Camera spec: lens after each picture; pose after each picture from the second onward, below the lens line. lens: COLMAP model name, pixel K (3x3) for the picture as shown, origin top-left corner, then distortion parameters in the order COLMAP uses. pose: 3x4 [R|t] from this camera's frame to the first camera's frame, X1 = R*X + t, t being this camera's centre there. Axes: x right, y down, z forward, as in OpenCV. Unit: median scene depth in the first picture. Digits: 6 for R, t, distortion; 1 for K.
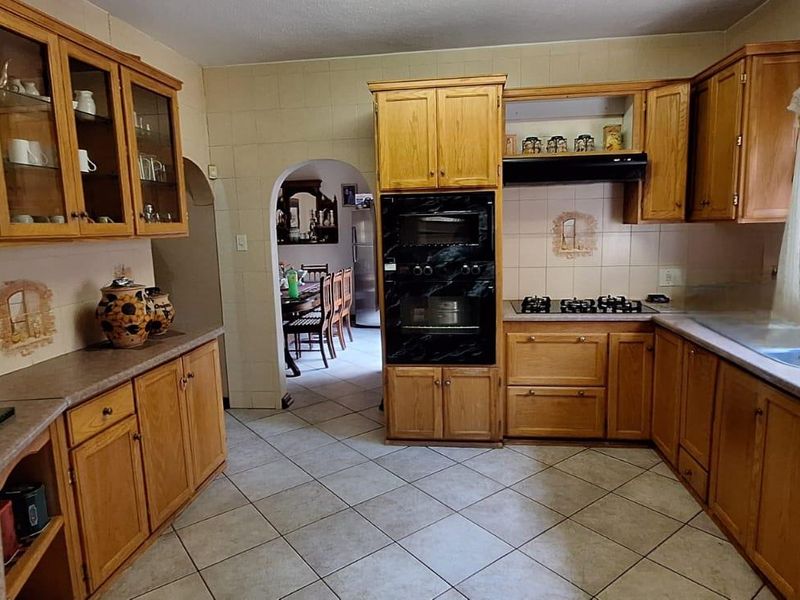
lens RADIAL K [[533.4, 0, 397.7], [0, 533.4, 299.4], [0, 0, 1]] dist [-0.011625, 0.000717]
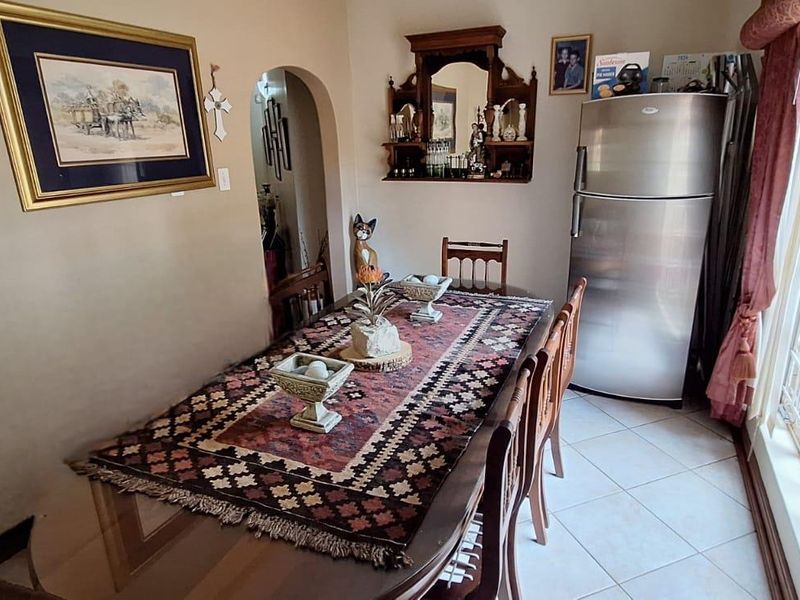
lens RADIAL K [[533.4, 0, 401.3], [0, 533.4, 298.0], [0, 0, 1]] dist [-0.011625, 0.000717]
pose [[0.956214, 0.090675, -0.278269, -0.084667], [-0.045119, 0.985100, 0.165957, -0.079950], [0.289171, -0.146135, 0.946057, 0.545874]]
